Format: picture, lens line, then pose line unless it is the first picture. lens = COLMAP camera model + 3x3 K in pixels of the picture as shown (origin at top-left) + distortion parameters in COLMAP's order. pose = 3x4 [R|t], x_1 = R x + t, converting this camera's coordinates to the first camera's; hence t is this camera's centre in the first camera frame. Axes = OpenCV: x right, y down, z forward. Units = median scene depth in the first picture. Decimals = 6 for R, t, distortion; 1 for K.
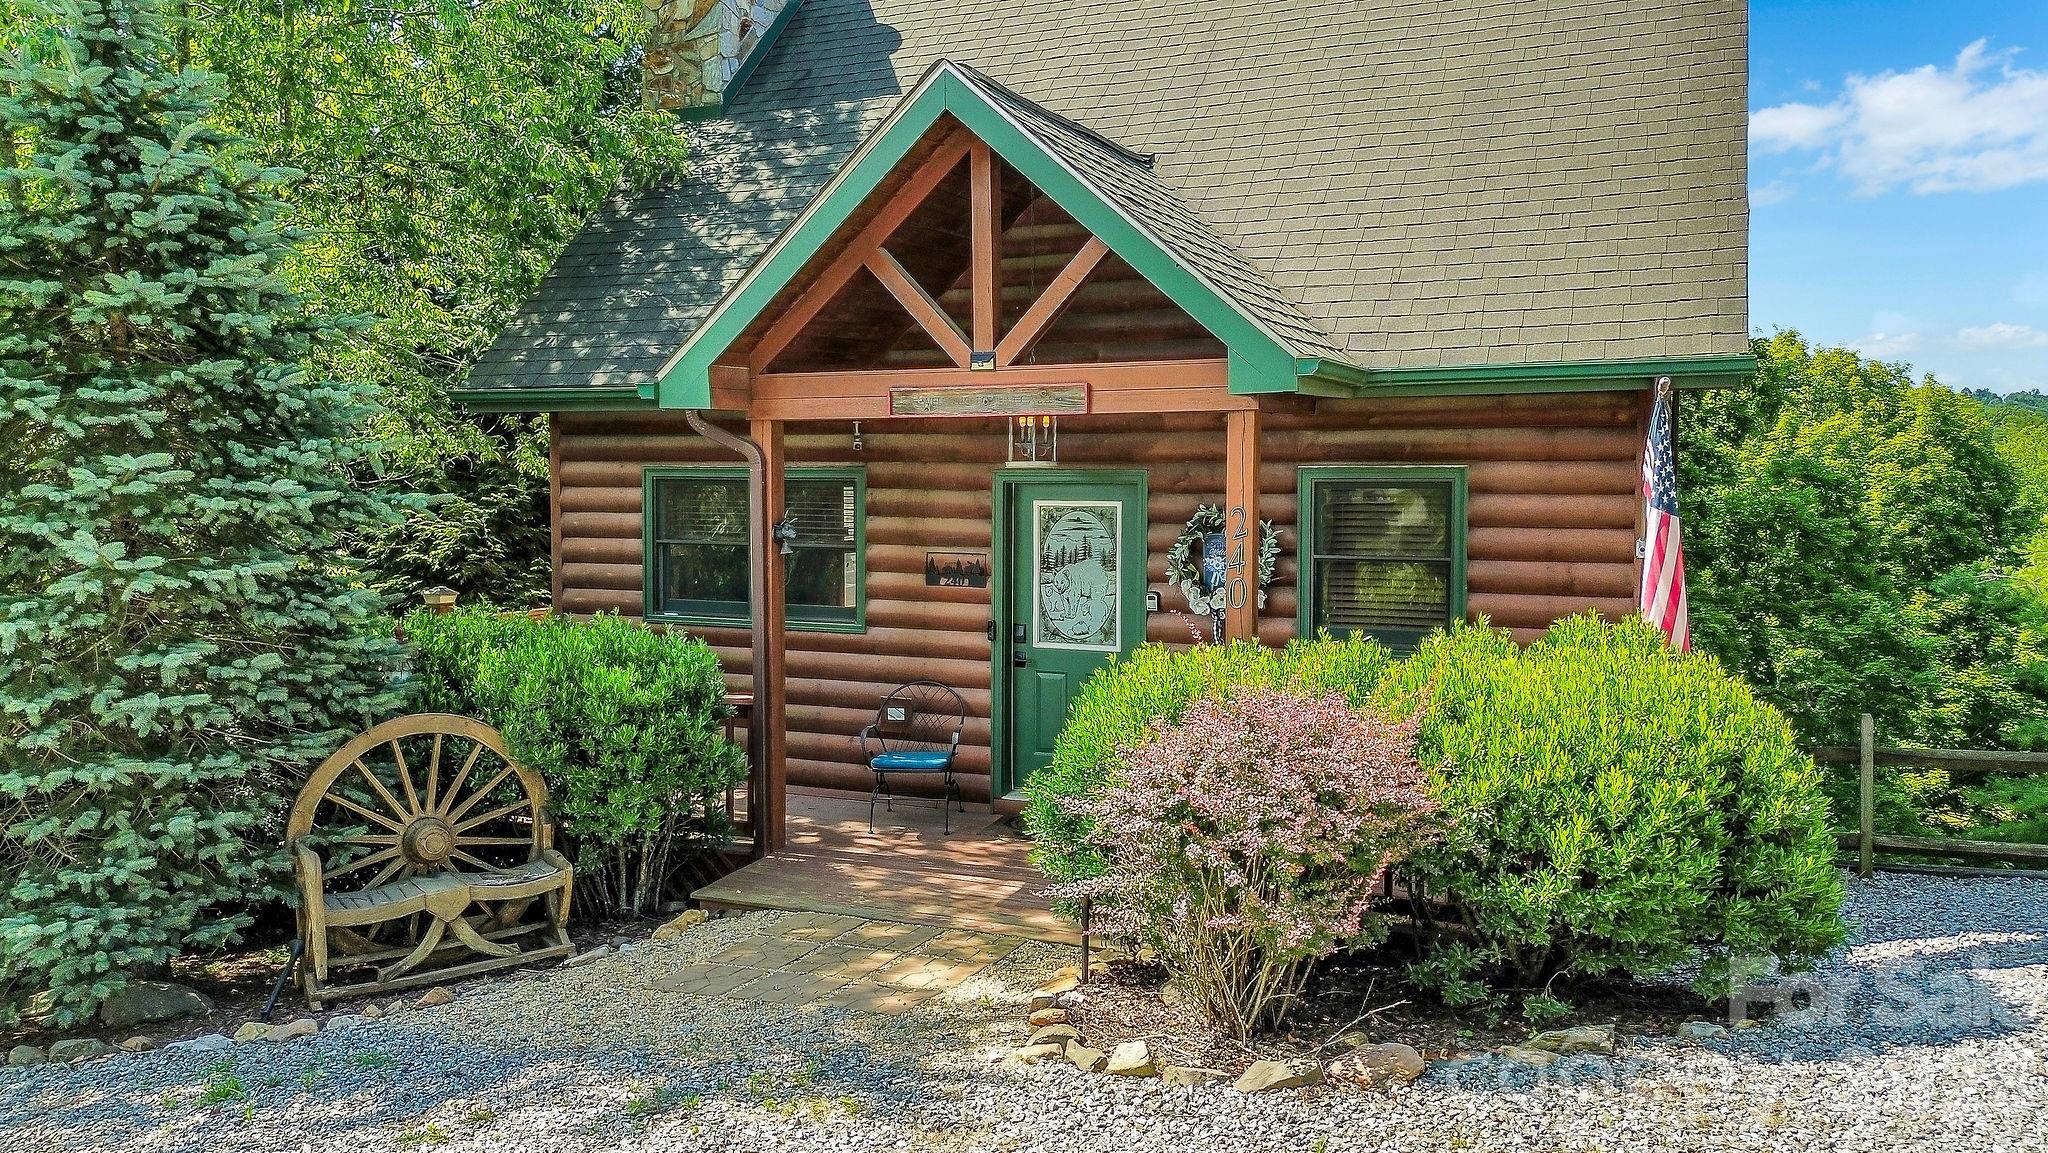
lens RADIAL K [[1493.5, 0, 1019.8], [0, 1493.5, 572.3], [0, 0, 1]] dist [0.041781, -0.020969]
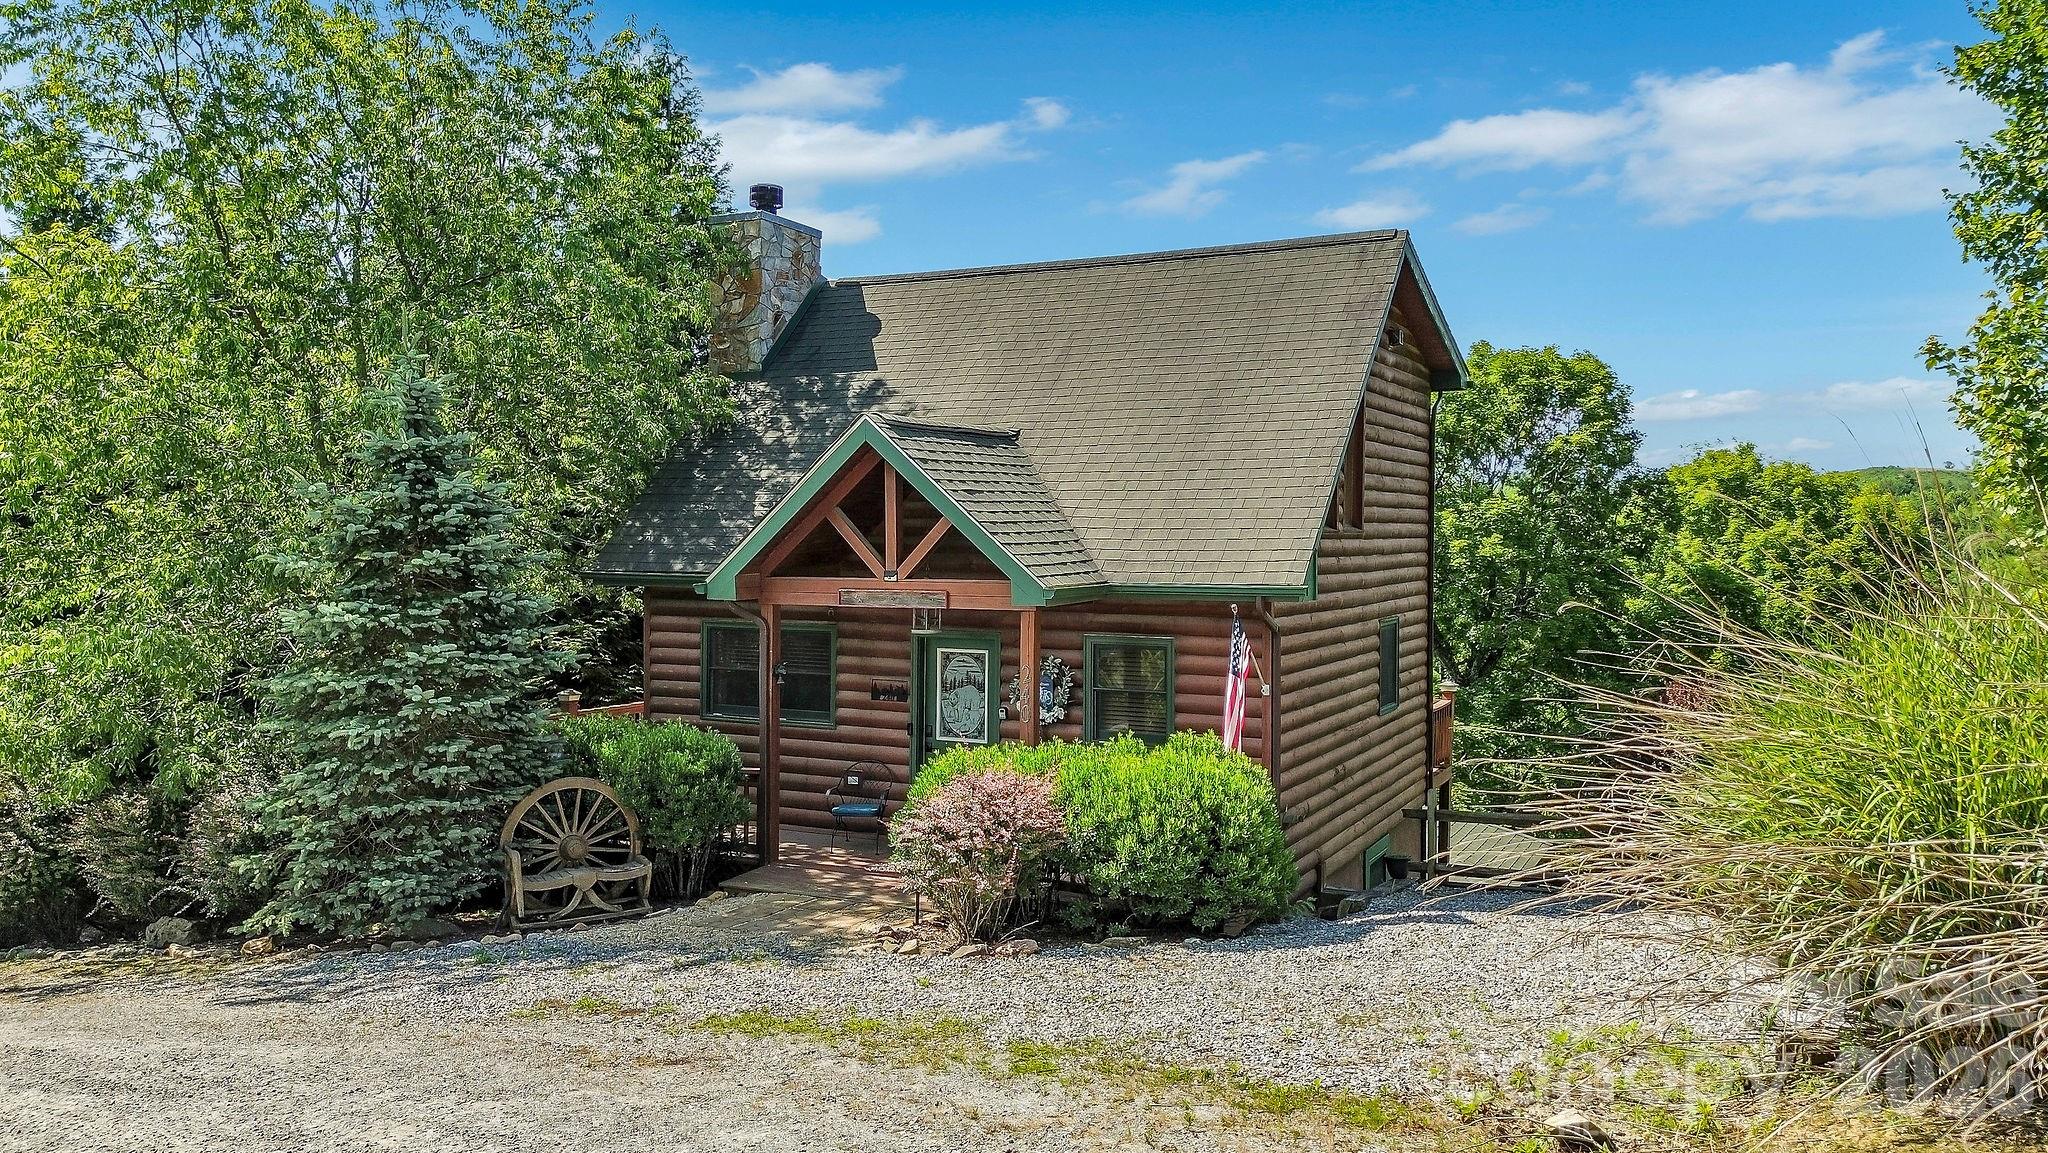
lens RADIAL K [[1493.5, 0, 1019.2], [0, 1493.5, 584.6], [0, 0, 1]] dist [0.041781, -0.020969]
pose [[0.998280, 0.005305, -0.058384, 0.235182], [-0.007347, 0.999367, -0.034817, -0.075785], [0.058162, 0.035187, 0.997687, -0.748409]]
